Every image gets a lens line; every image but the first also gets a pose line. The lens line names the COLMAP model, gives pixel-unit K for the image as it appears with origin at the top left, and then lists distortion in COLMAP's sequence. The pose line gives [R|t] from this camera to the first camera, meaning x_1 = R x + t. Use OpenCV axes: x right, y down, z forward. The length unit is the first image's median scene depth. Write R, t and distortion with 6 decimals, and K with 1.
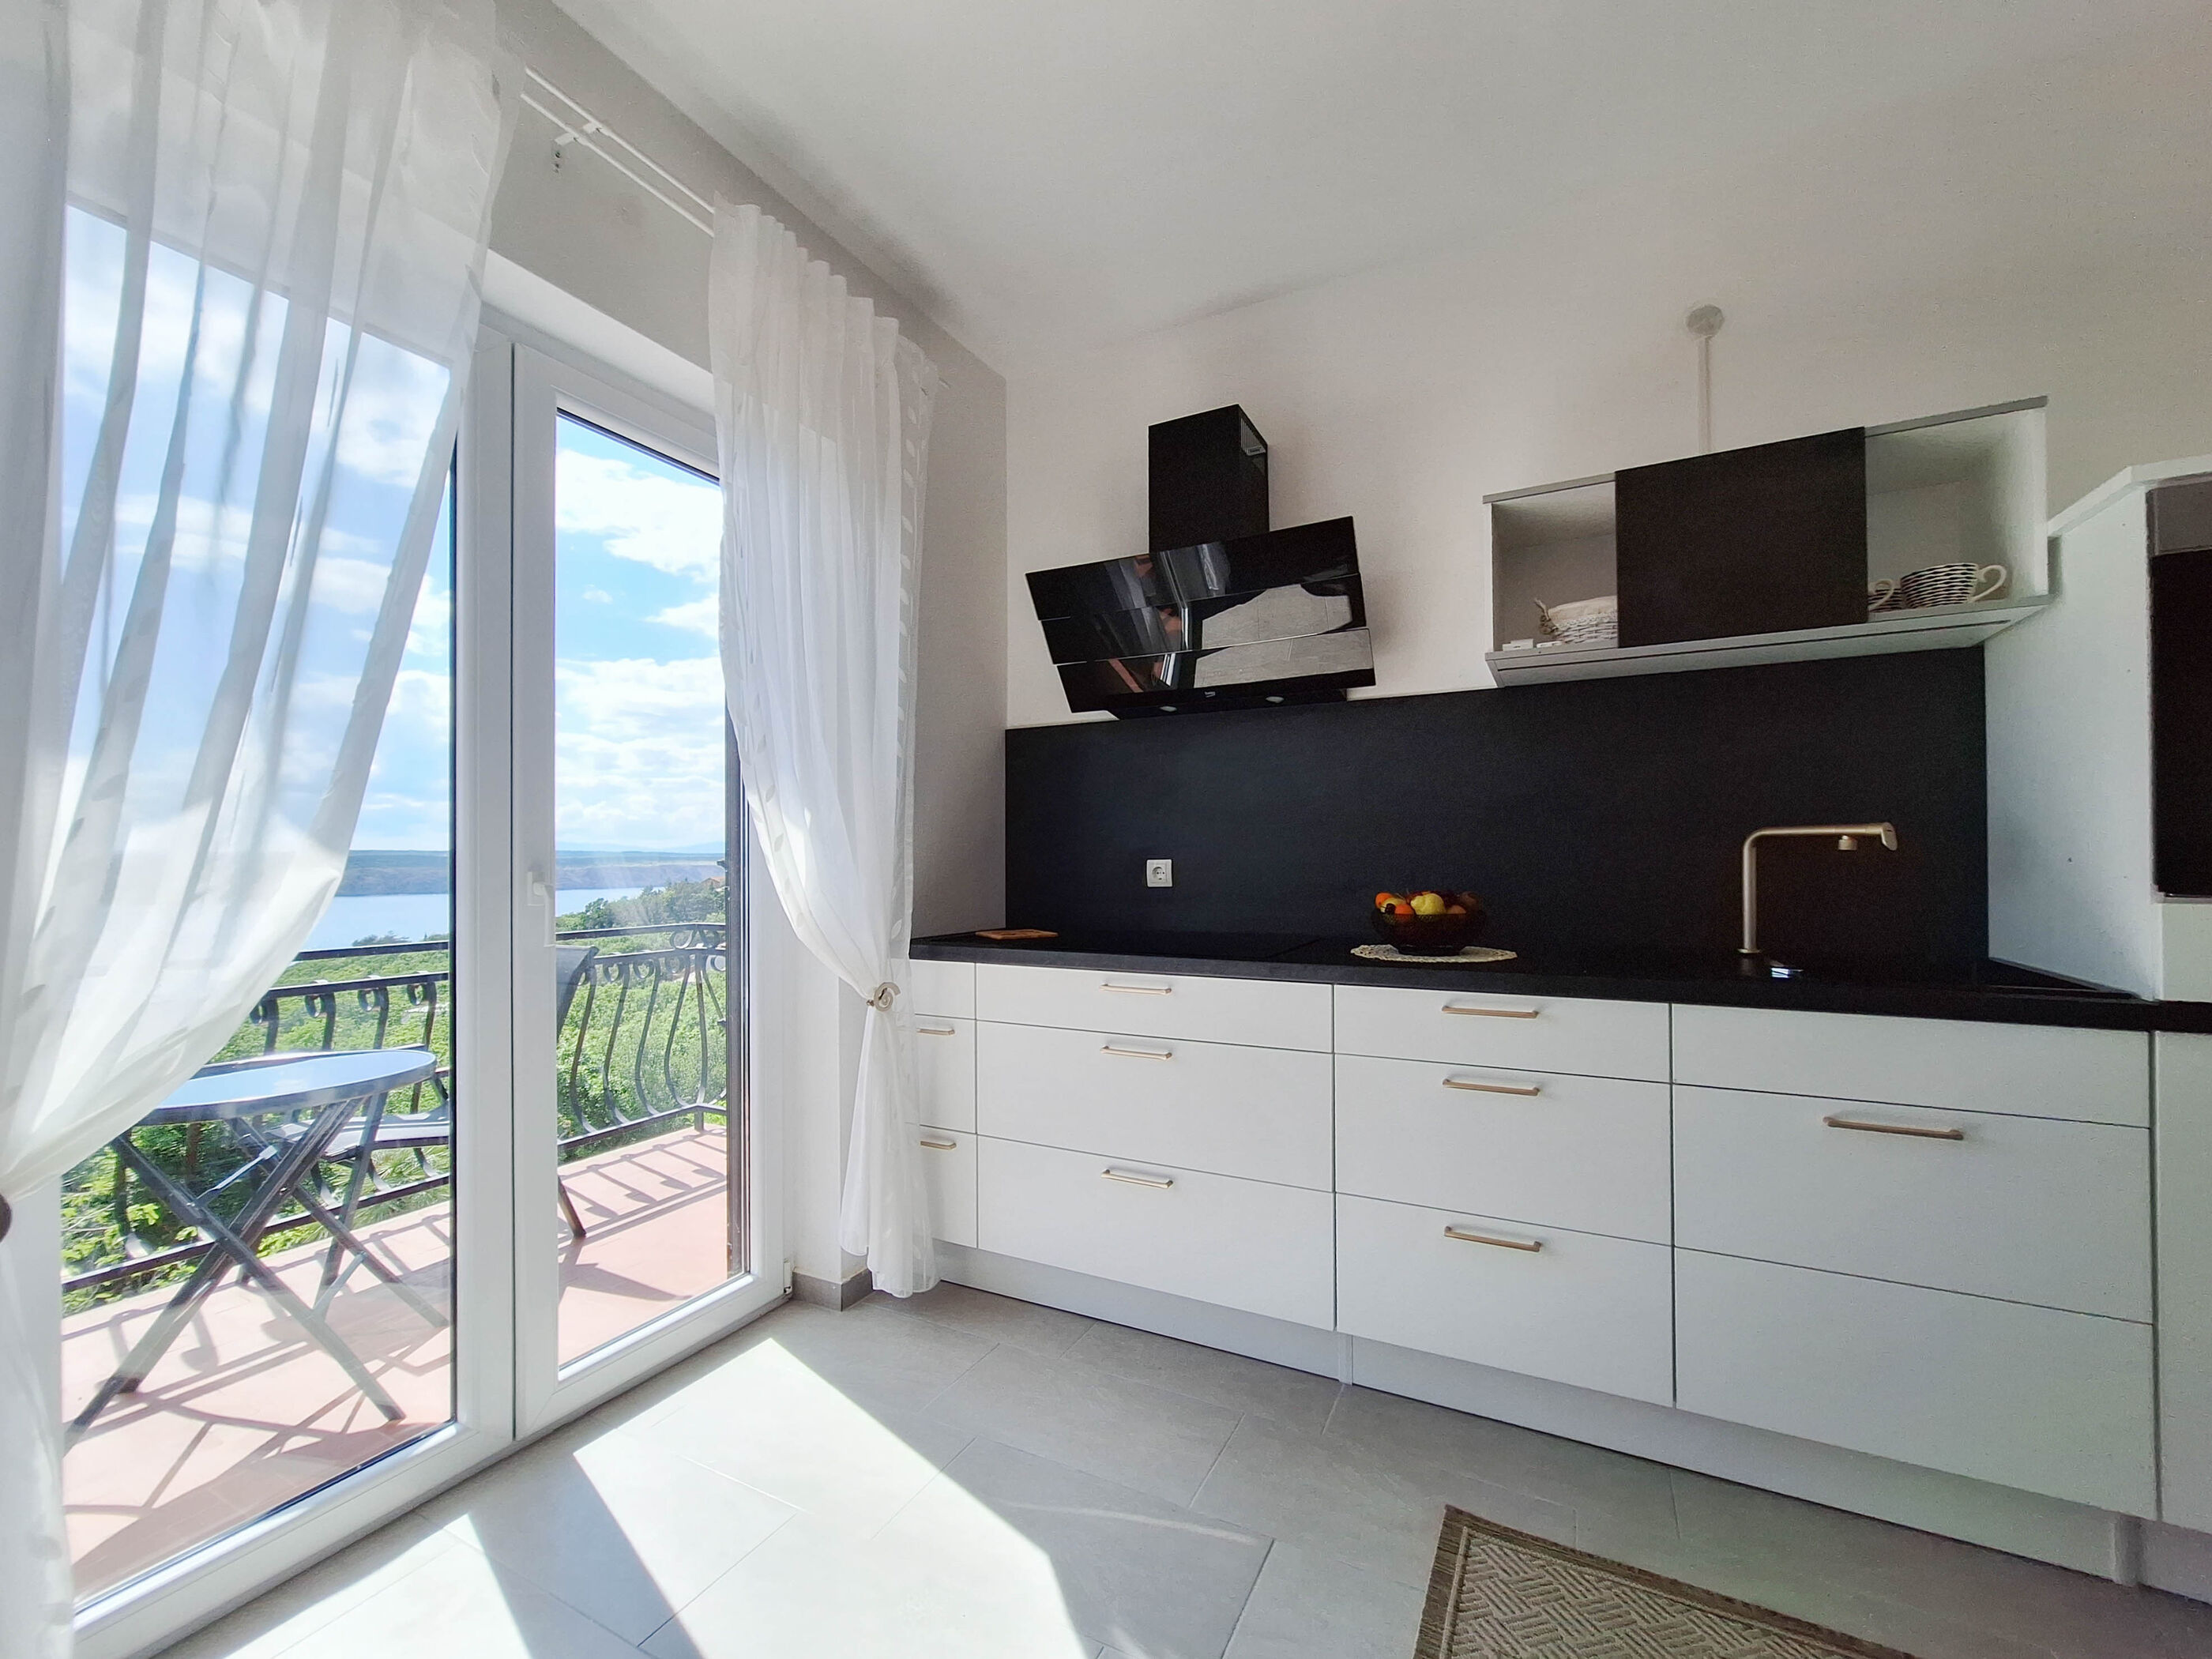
lens RADIAL K [[901.6, 0, 1125.3], [0, 901.6, 850.8], [0, 0, 1]] dist [-0.013824, 0.011986]
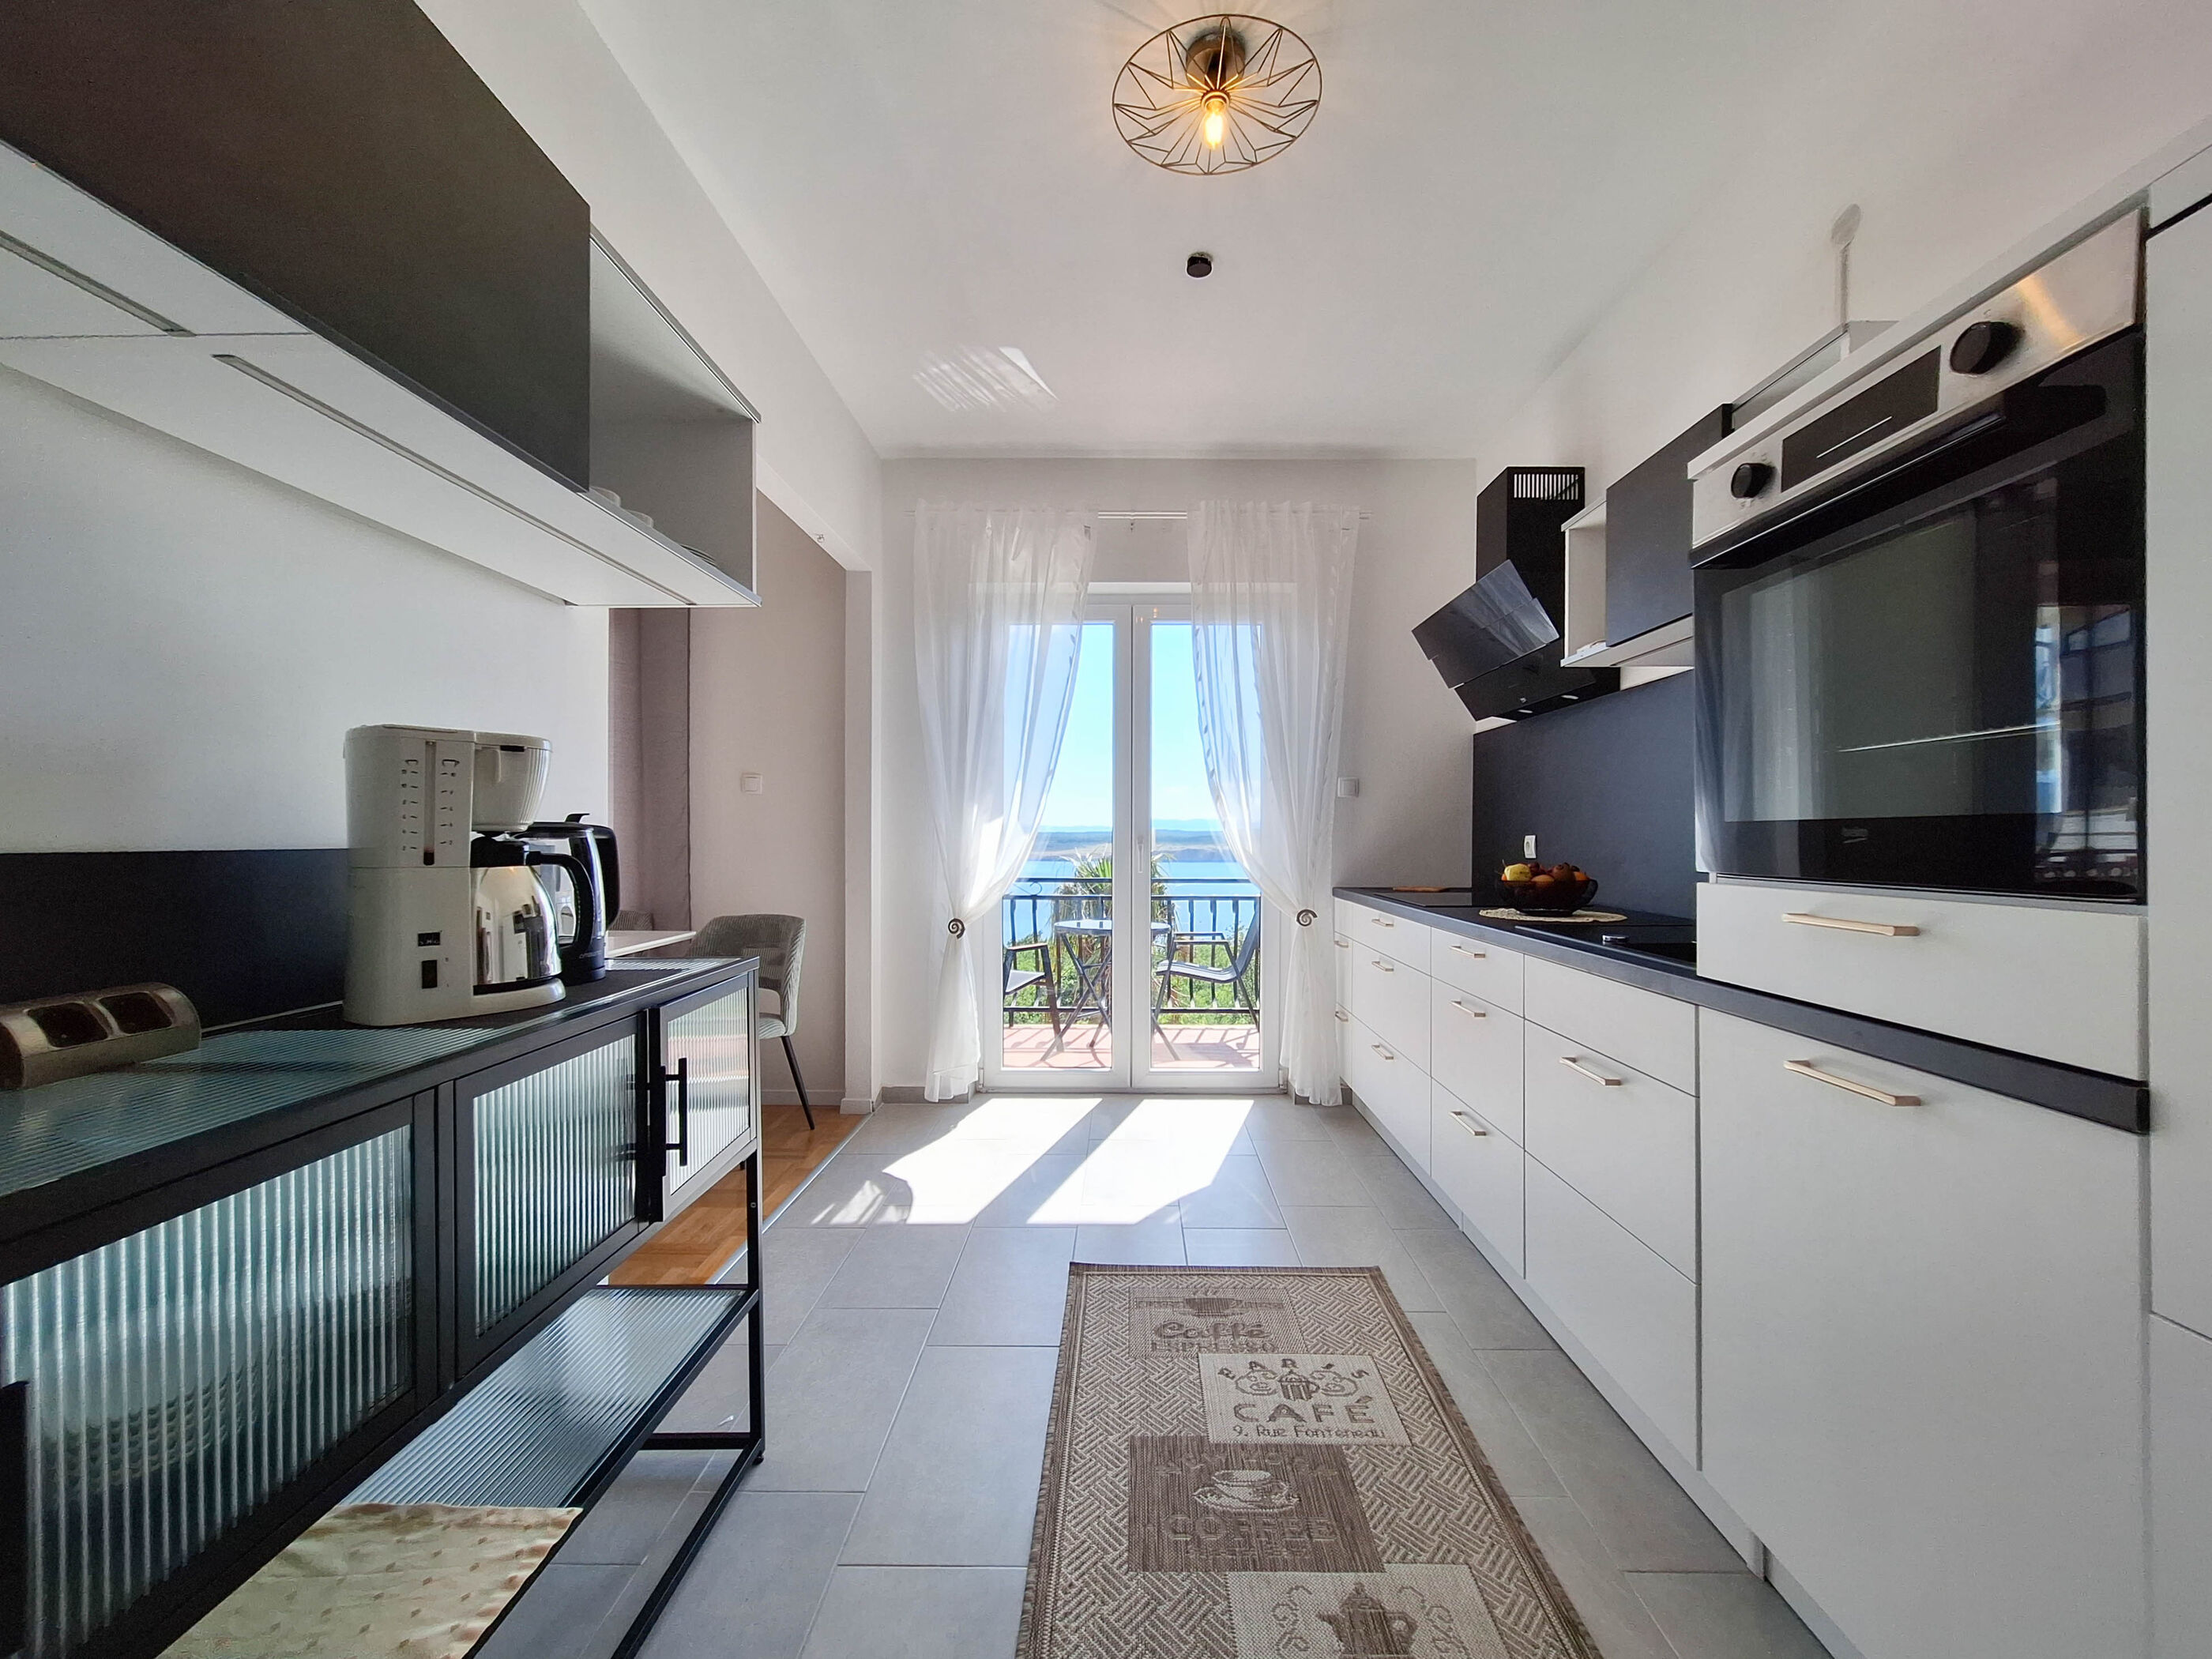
lens RADIAL K [[917.8, 0, 1115.4], [0, 917.8, 840.5], [0, 0, 1]] dist [-0.002938, 0.005242]
pose [[0.434888, 0.011479, -0.900411, 1.201464], [0.003085, 0.999894, 0.014237, -0.004396], [0.900479, -0.008969, 0.434807, -0.041748]]
